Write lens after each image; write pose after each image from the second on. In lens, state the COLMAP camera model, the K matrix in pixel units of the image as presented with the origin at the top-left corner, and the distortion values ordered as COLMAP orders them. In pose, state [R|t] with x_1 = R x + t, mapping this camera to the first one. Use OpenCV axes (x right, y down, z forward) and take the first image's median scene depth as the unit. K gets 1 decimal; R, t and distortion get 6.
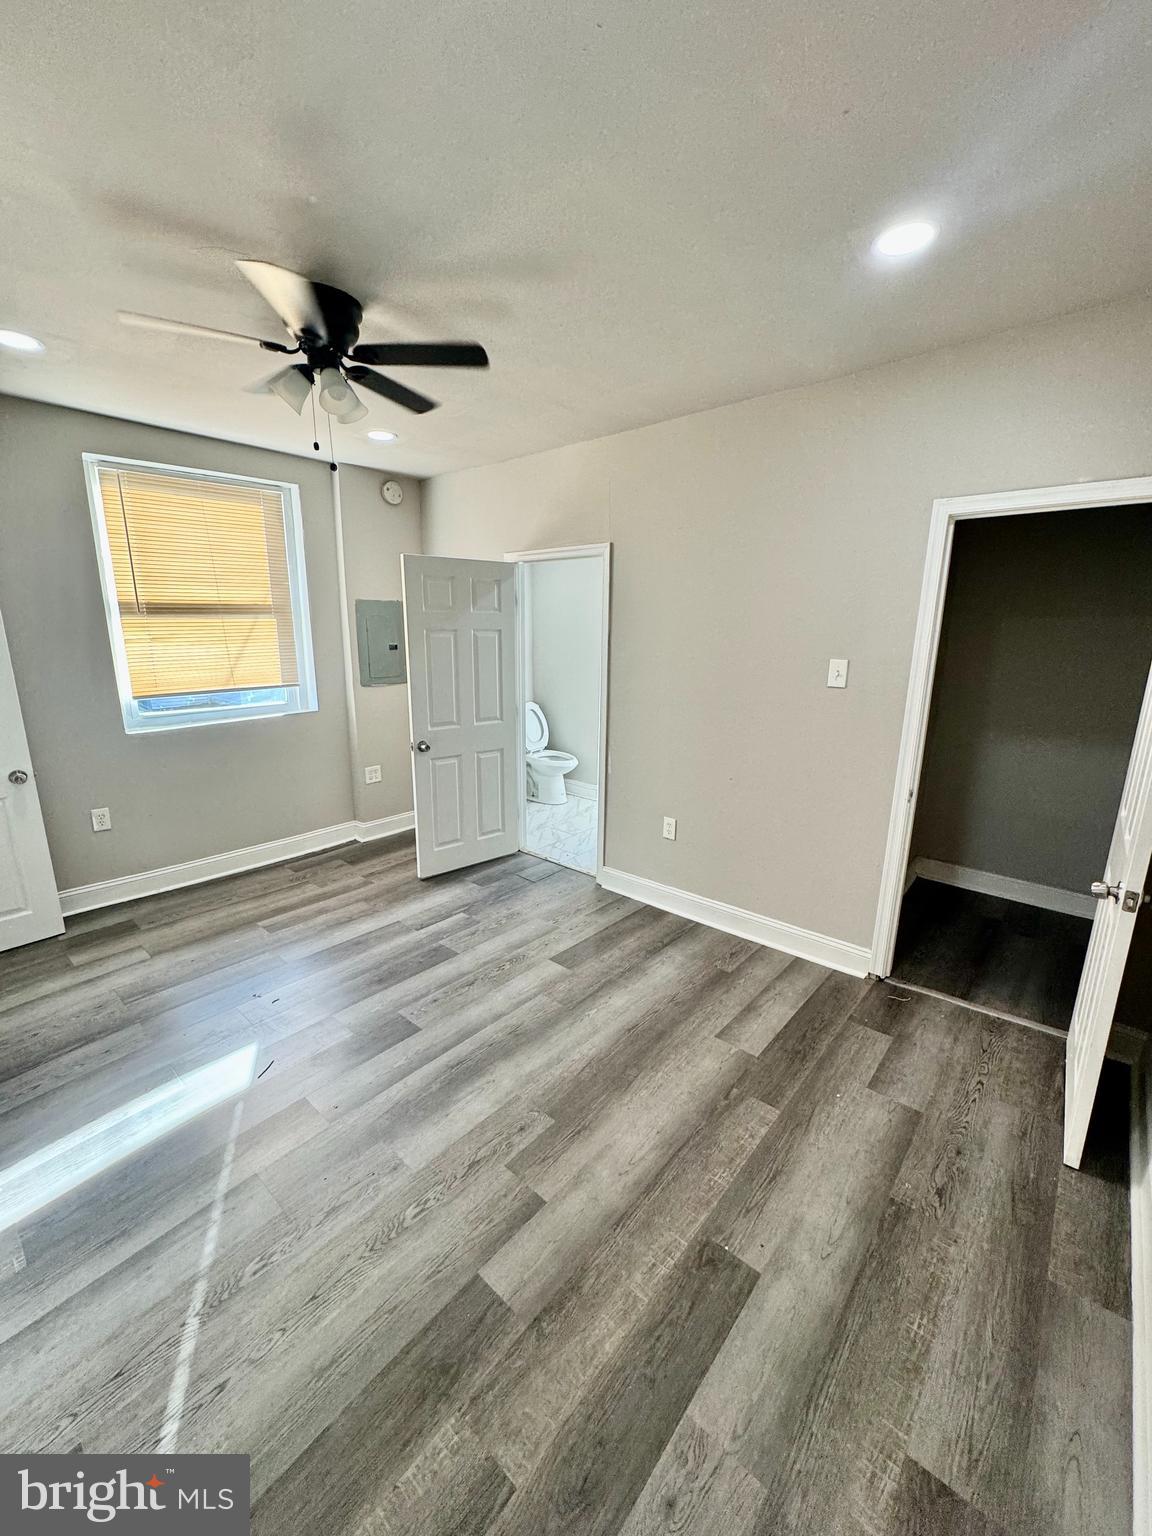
lens RADIAL K [[610.0, 0, 579.4], [0, 610.0, 765.6], [0, 0, 1]] dist [0.000741, 0.000286]
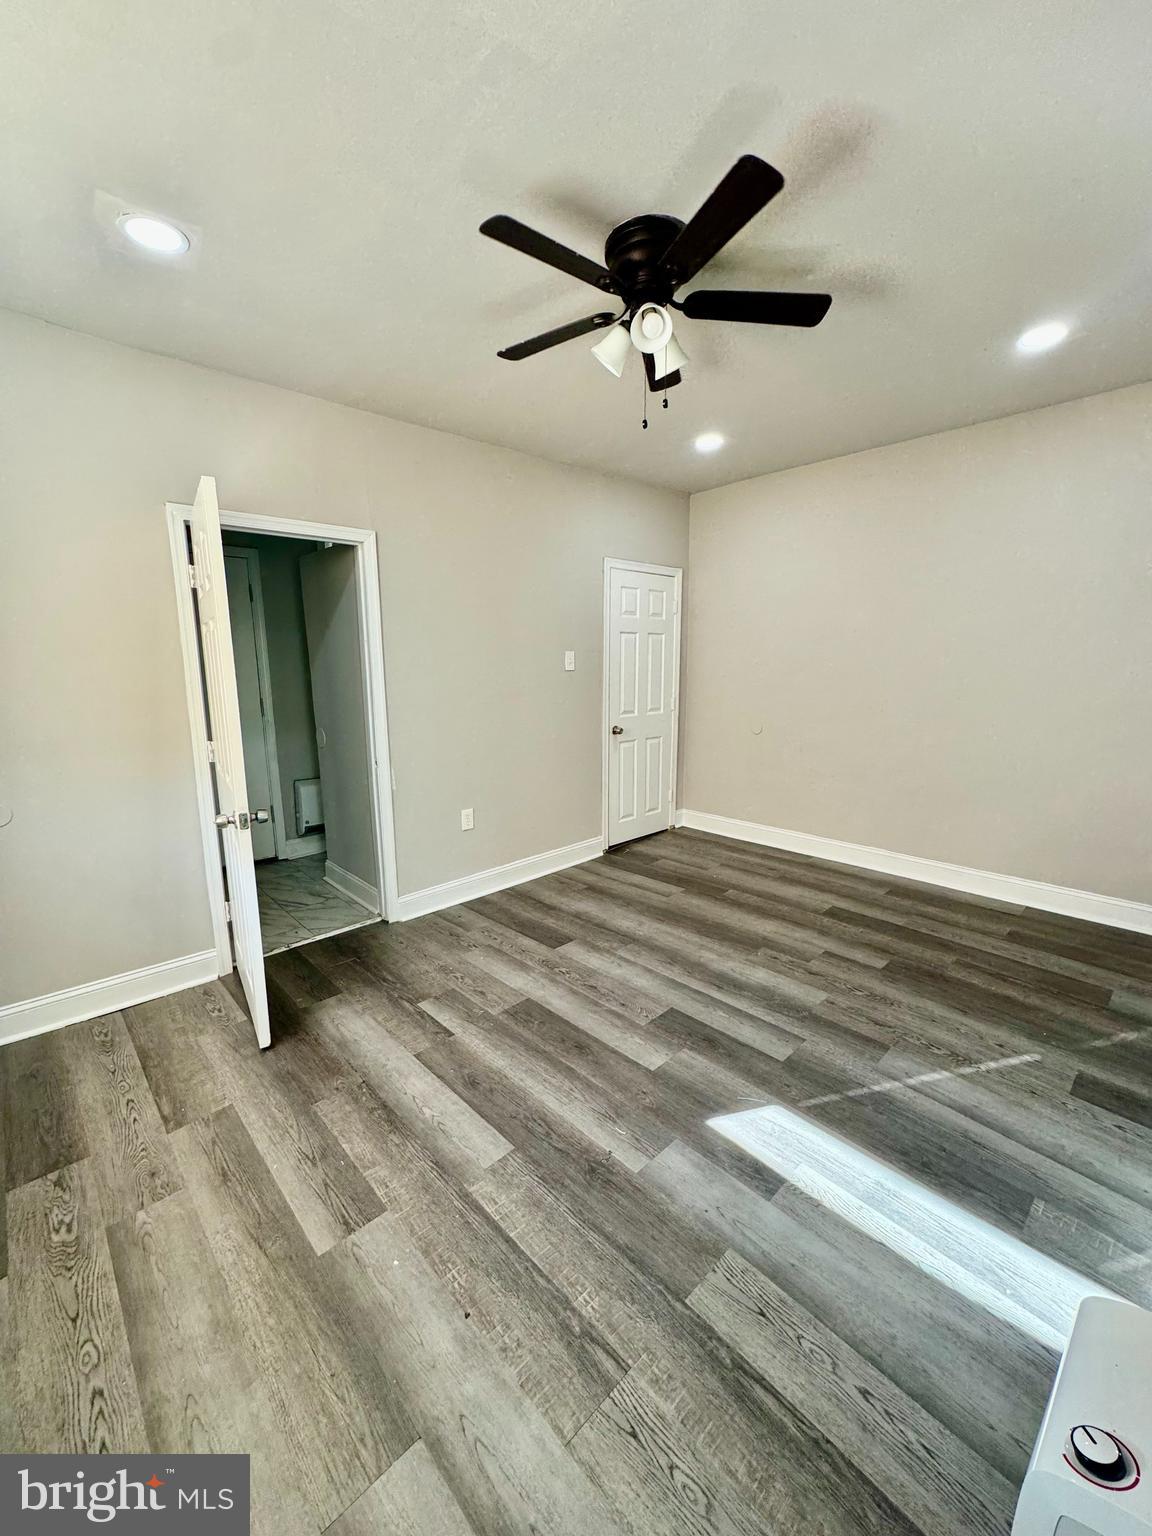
lens RADIAL K [[610.0, 0, 579.4], [0, 610.0, 765.6], [0, 0, 1]] dist [0.000741, 0.000286]
pose [[0.097805, -0.178438, 0.979078, -1.142938], [0.231327, 0.960925, 0.152021, -0.135583], [-0.967947, 0.211619, 0.135261, 0.889838]]
